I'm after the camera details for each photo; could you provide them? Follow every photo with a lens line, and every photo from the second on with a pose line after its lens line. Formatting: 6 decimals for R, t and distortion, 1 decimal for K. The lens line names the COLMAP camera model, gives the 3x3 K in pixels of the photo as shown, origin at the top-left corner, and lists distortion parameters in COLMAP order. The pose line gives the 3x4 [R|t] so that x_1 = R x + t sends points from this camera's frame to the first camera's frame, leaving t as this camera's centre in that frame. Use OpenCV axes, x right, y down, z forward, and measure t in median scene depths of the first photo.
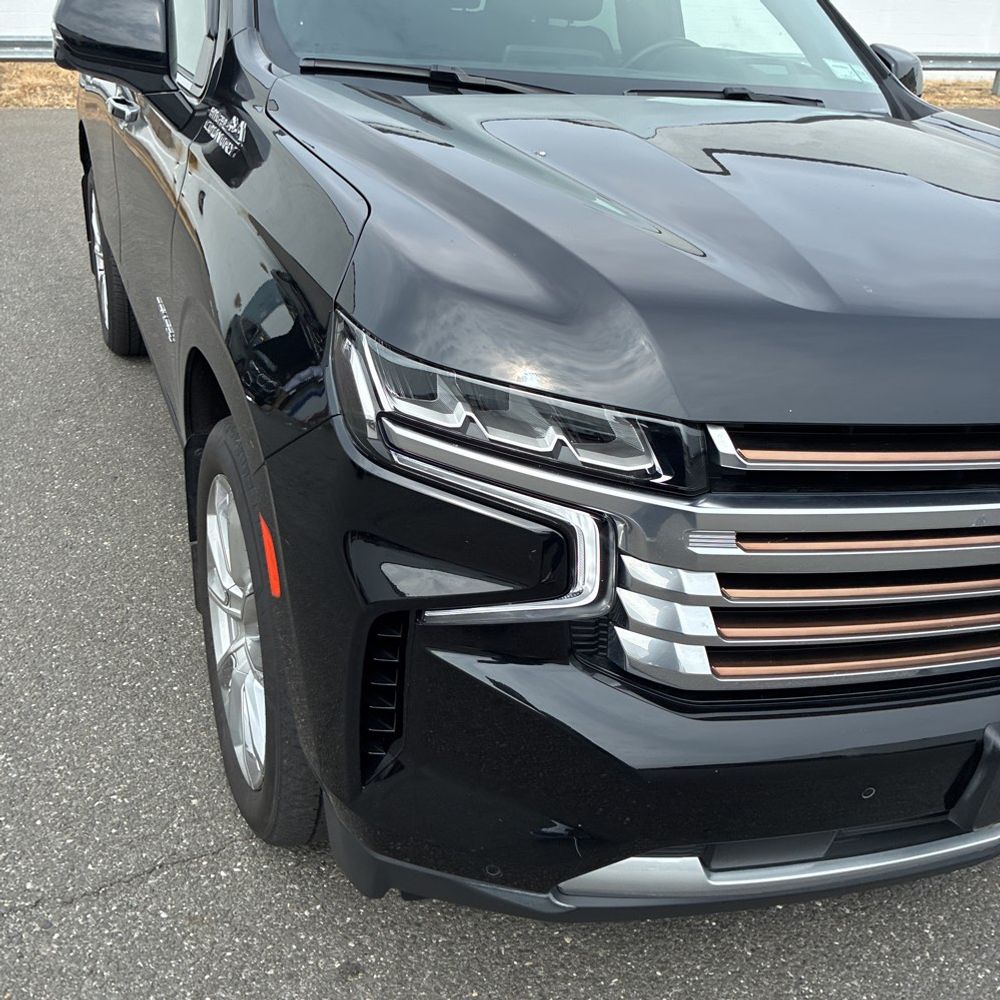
lens RADIAL K [[1019.3, 0, 487.8], [0, 1019.3, 463.6], [0, 0, 1]] dist [0.019693, 0.000000]
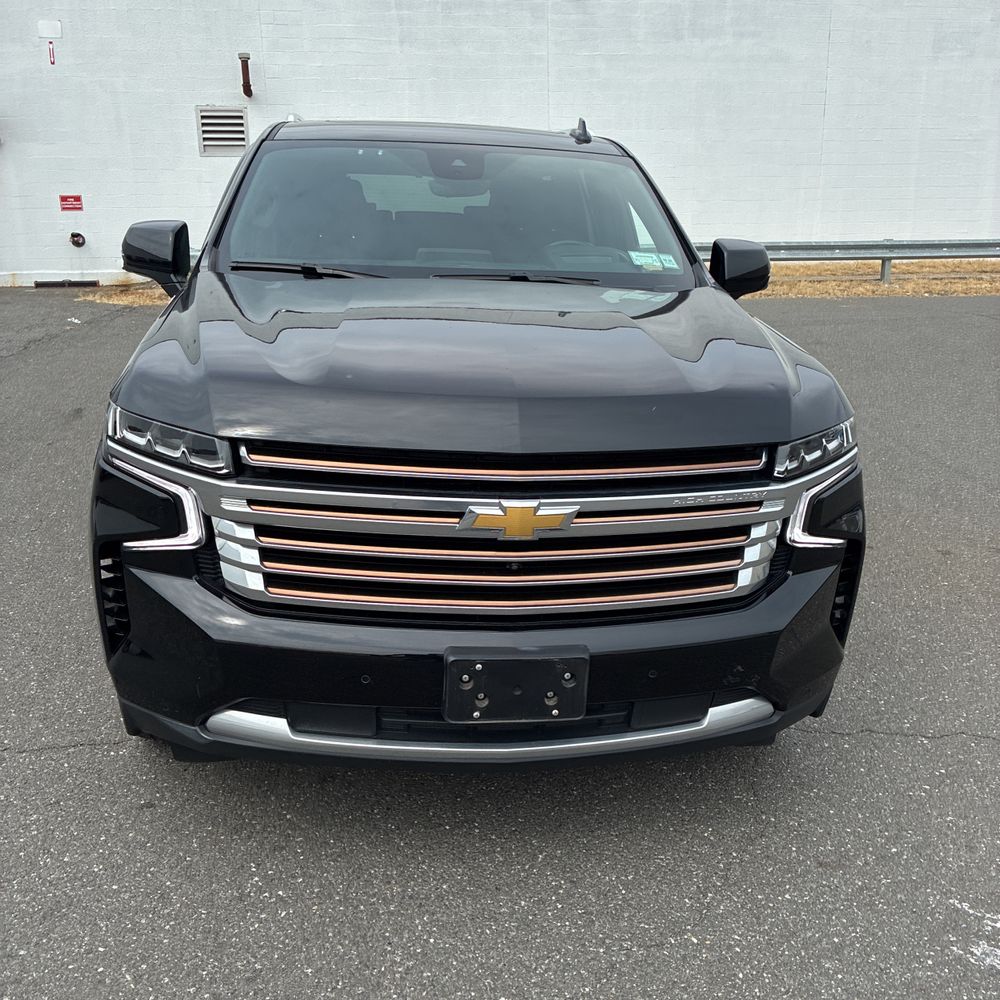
lens RADIAL K [[1019.3, 0, 501.0], [0, 1019.3, 500.4], [0, 0, 1]] dist [0.019693, 0.000000]
pose [[0.953682, 0.042853, -0.297750, 0.973274], [-0.086015, 0.987322, -0.133404, 0.218183], [0.288259, 0.152836, 0.945277, -0.487101]]
